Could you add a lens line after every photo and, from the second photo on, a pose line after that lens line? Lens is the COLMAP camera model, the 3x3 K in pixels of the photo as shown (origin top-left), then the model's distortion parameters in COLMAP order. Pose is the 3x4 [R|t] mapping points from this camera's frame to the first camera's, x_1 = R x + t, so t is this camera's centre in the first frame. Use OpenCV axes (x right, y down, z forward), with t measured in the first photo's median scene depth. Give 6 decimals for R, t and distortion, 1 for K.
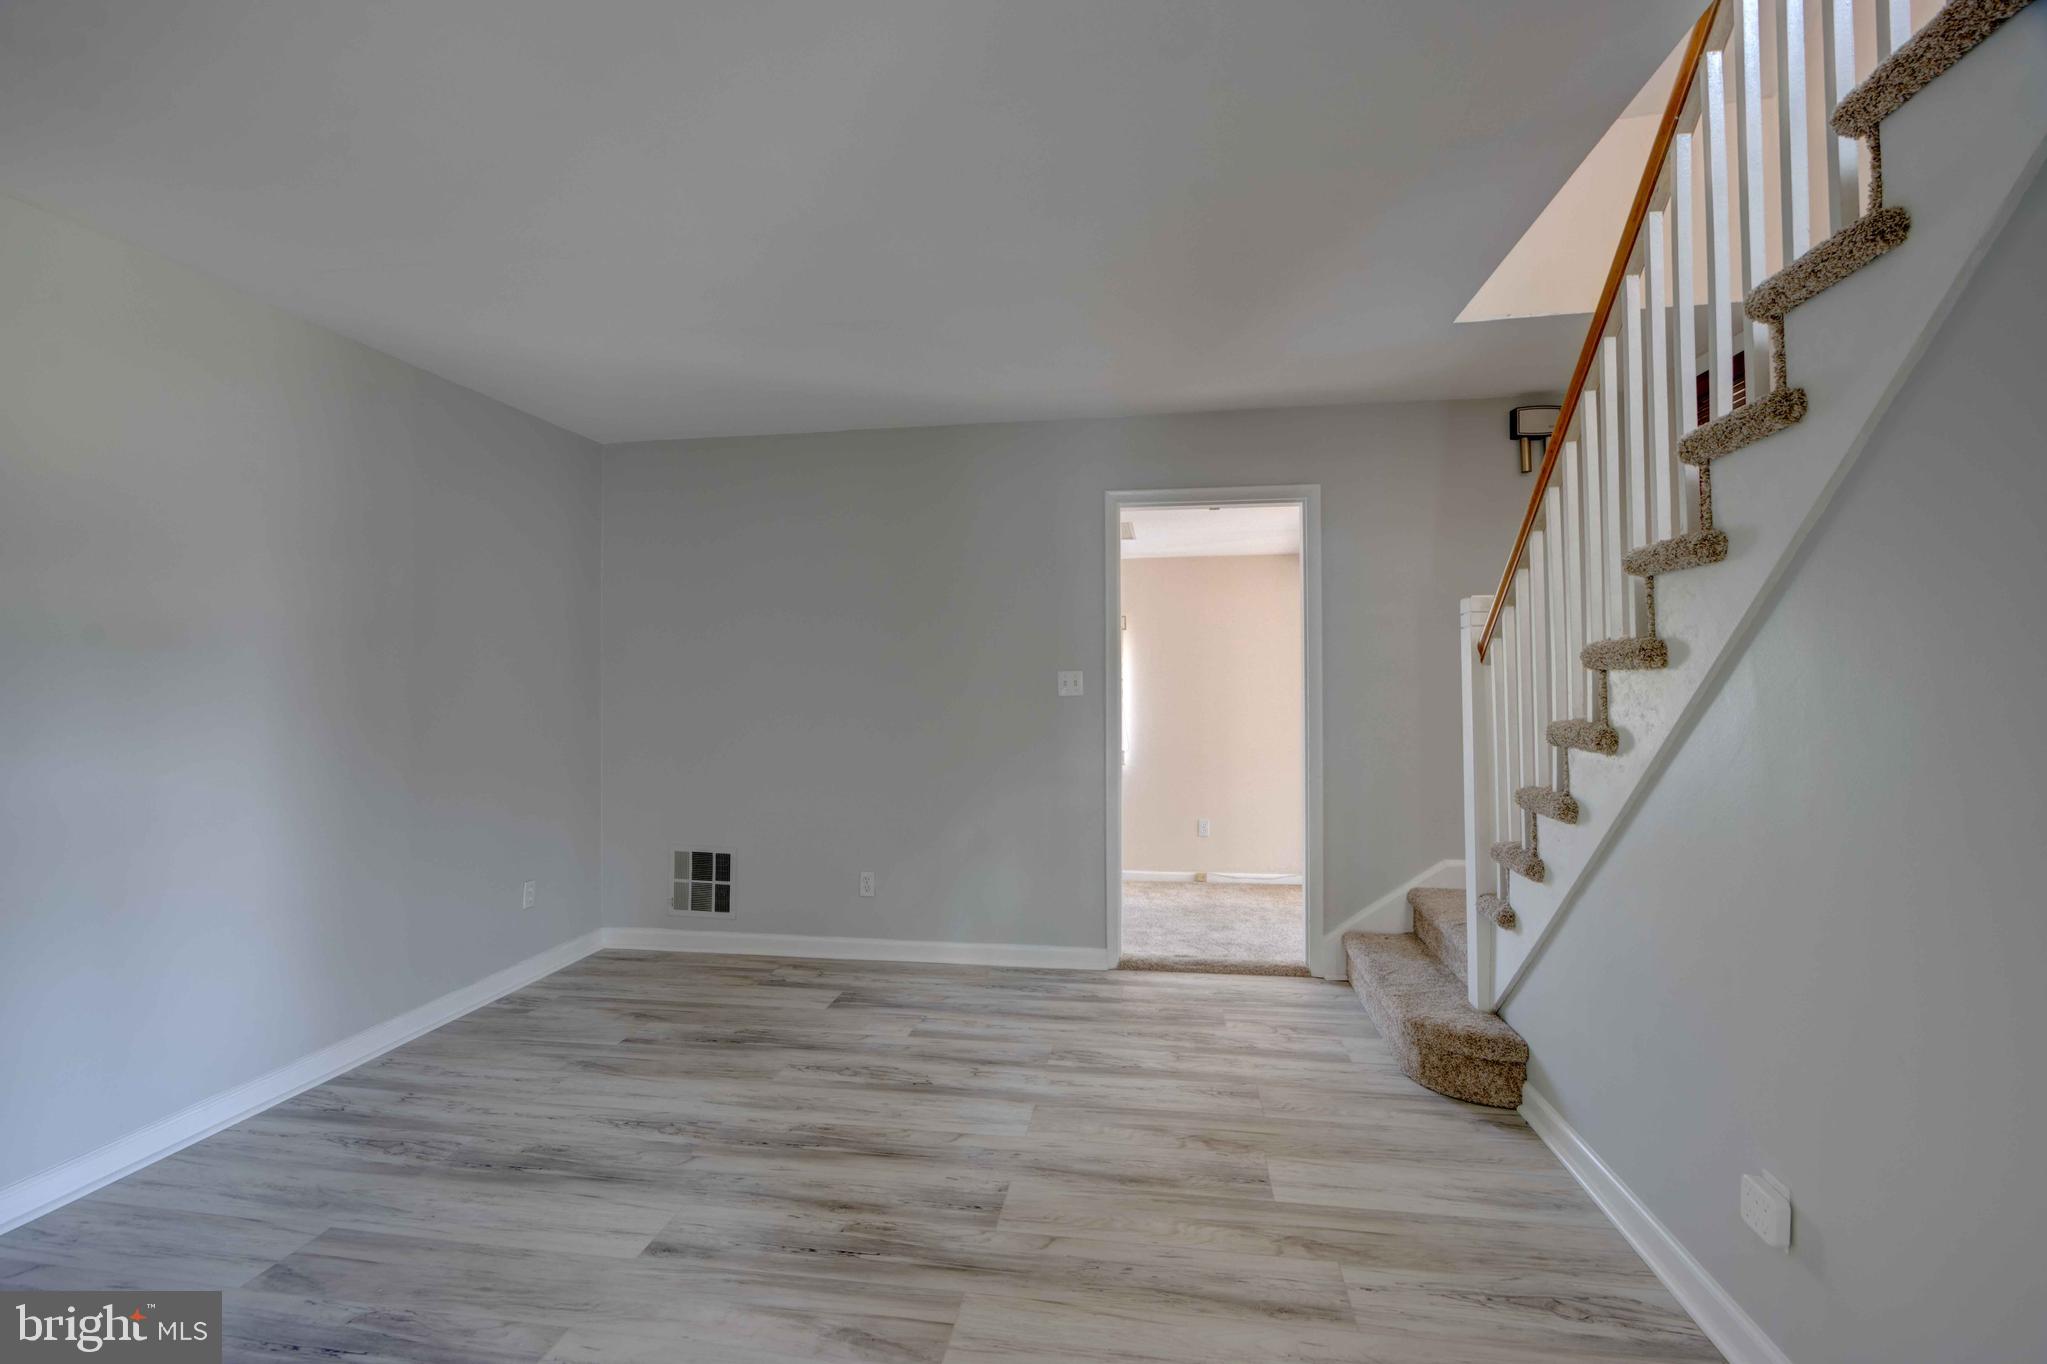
lens RADIAL K [[940.5, 0, 1013.2], [0, 940.5, 678.5], [0, 0, 1]] dist [-0.015580, 0.003107]
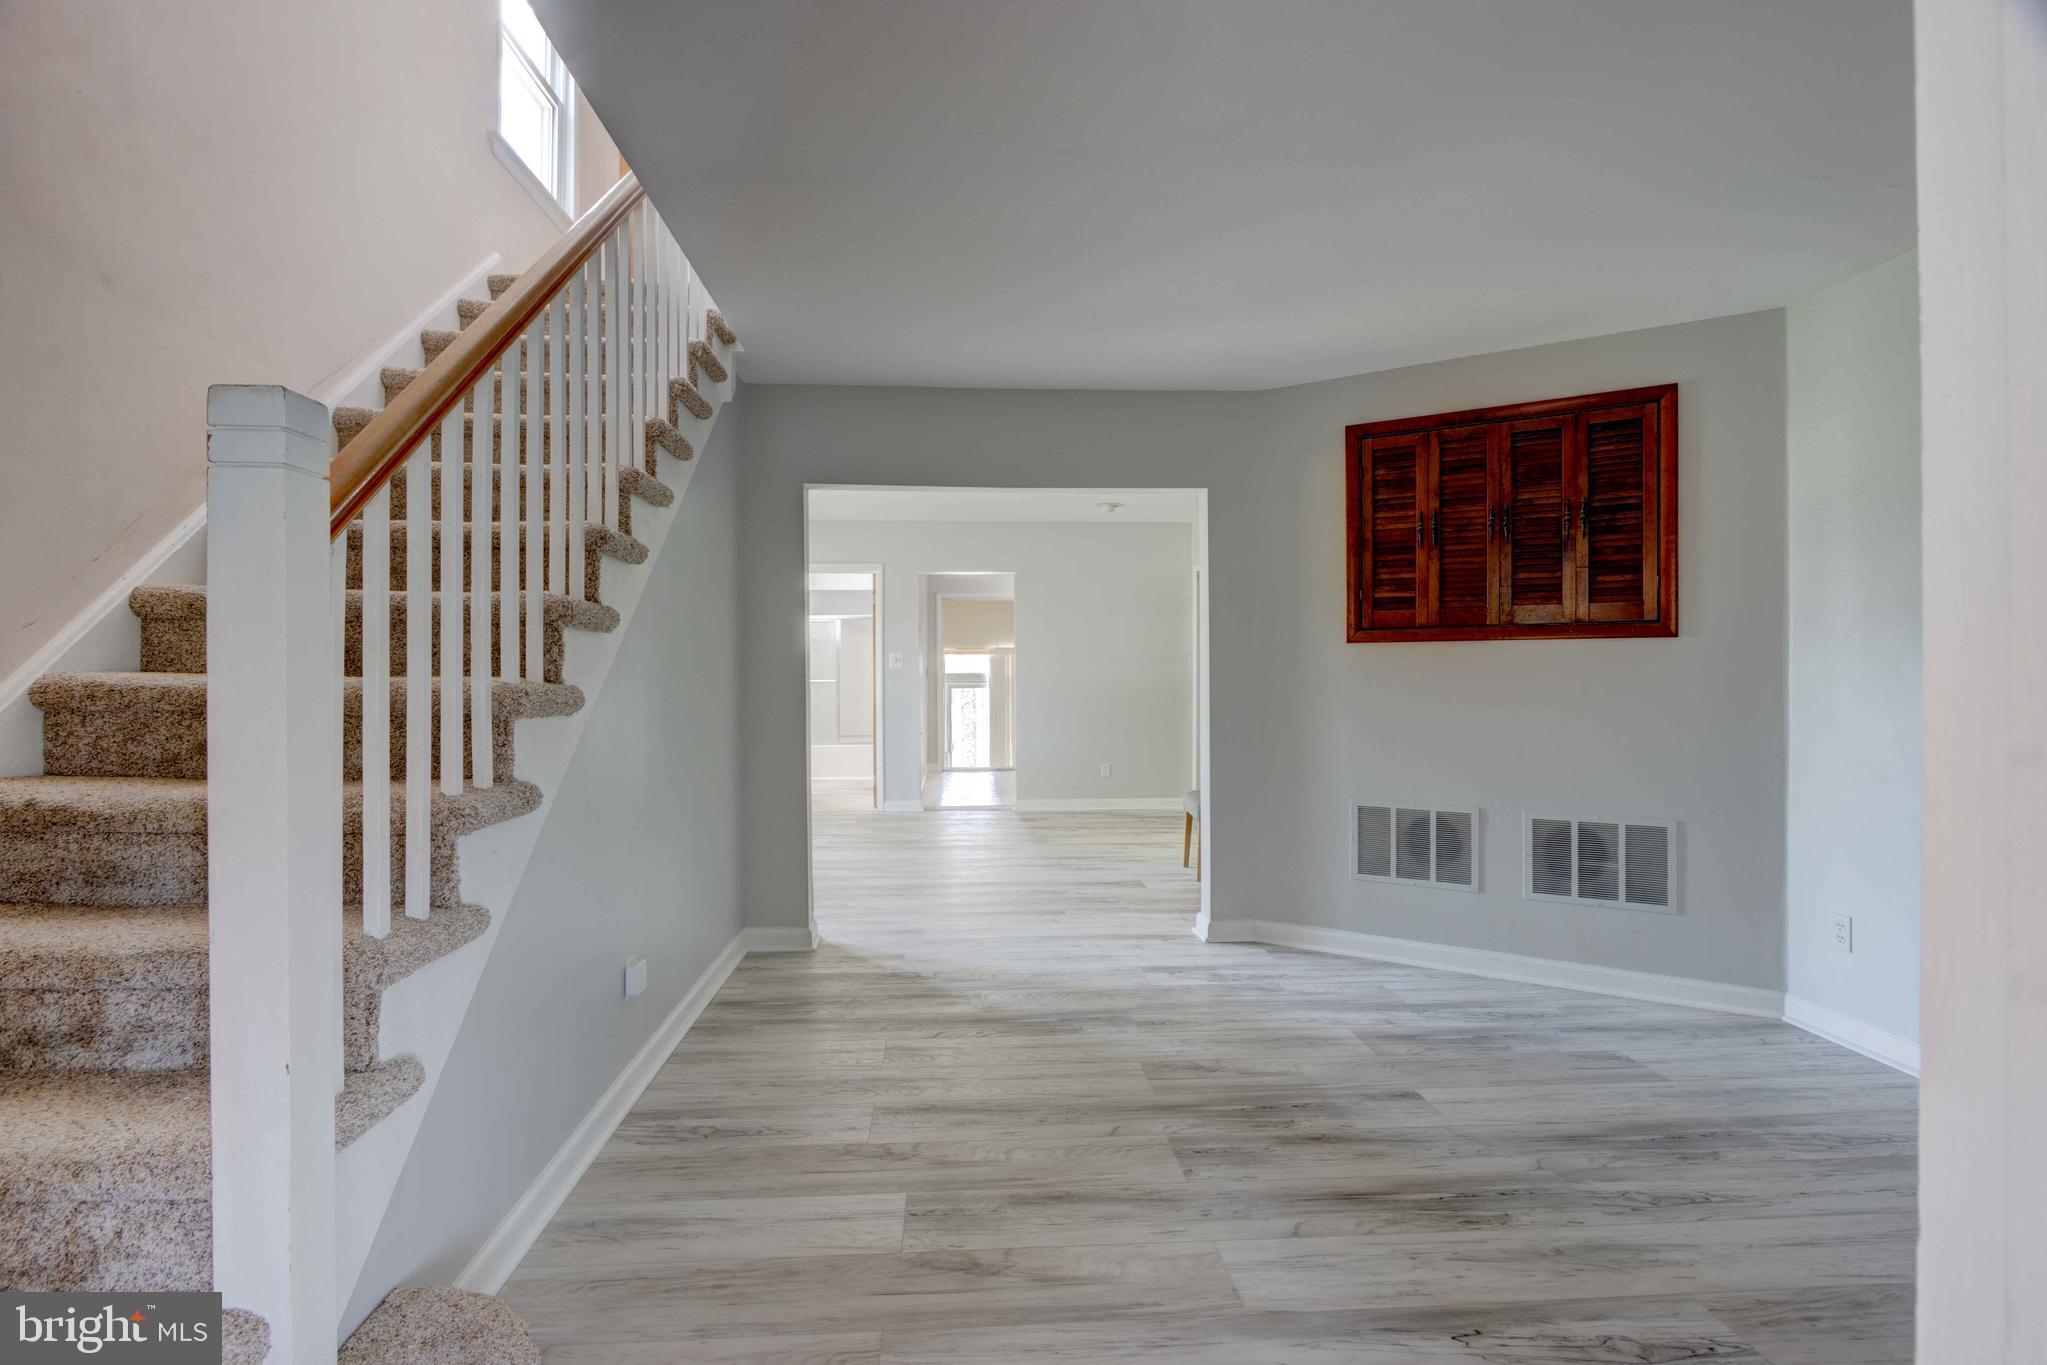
lens RADIAL K [[940.5, 0, 1020.2], [0, 940.5, 676.7], [0, 0, 1]] dist [-0.015580, 0.003107]
pose [[-0.973258, 0.007306, -0.229599, 0.372131], [0.008087, 0.999964, -0.002458, 0.044535], [0.229573, -0.004249, -0.973282, 1.900654]]
